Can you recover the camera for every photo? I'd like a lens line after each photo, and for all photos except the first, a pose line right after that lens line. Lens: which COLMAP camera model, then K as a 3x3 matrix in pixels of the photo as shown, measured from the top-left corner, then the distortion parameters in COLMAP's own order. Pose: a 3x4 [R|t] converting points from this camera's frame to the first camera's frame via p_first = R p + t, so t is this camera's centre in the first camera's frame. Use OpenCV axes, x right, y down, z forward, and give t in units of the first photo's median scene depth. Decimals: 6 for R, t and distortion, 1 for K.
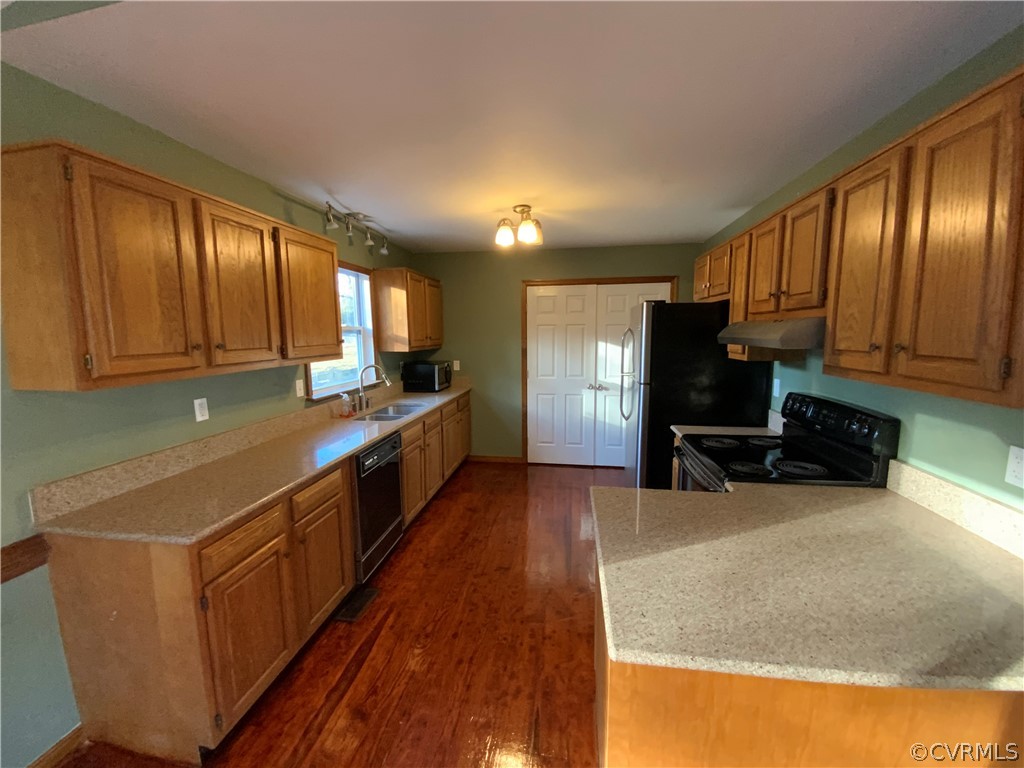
lens RADIAL K [[415.5, 0, 512.0], [0, 415.5, 384.0], [0, 0, 1]] dist [0.012493, -0.015399]
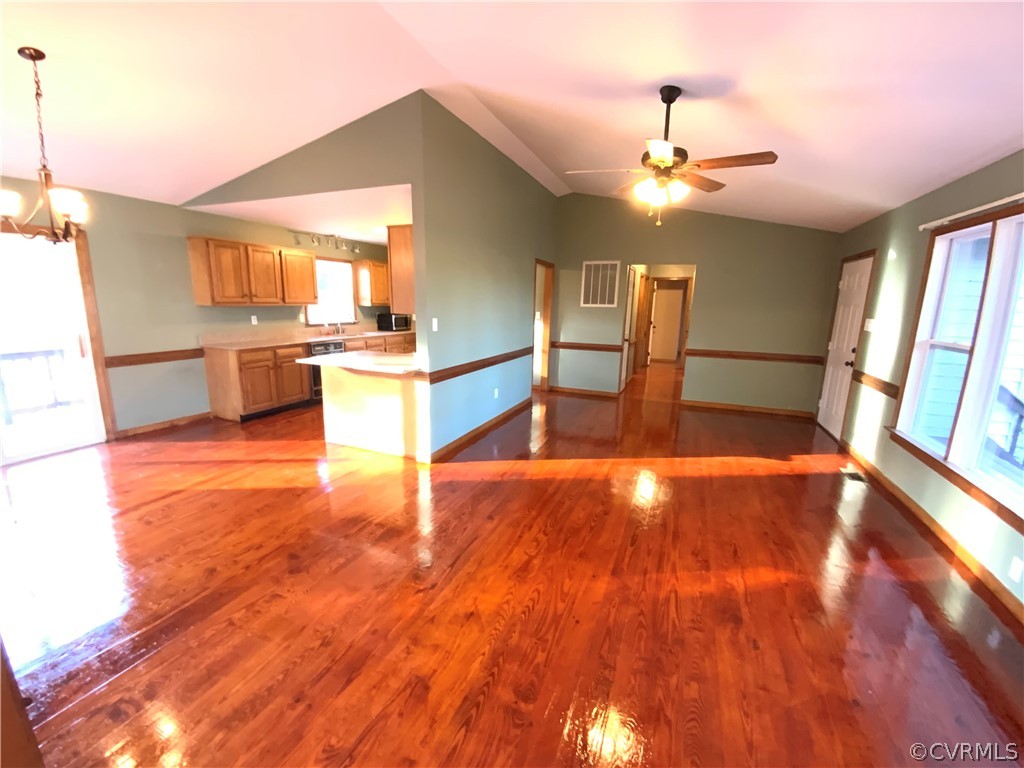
lens RADIAL K [[415.5, 0, 512.0], [0, 415.5, 384.0], [0, 0, 1]] dist [0.012493, -0.015399]
pose [[0.969153, 0.077550, -0.233941, 1.799915], [-0.061149, 0.995187, 0.076576, 0.193550], [0.238754, -0.059909, 0.969230, -1.452902]]
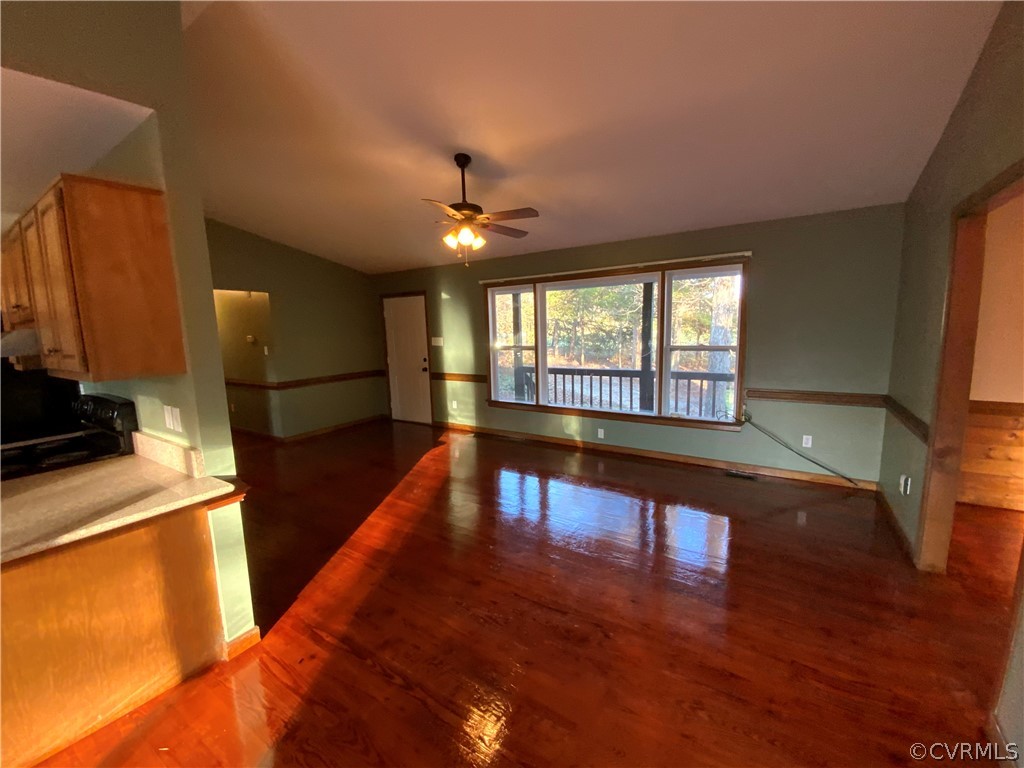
lens RADIAL K [[415.5, 0, 512.0], [0, 415.5, 384.0], [0, 0, 1]] dist [0.012493, -0.015399]
pose [[0.413624, -0.127411, 0.901488, 0.212406], [0.136947, 0.987601, 0.076747, 0.088401], [-0.900089, 0.091712, 0.425944, -0.679231]]
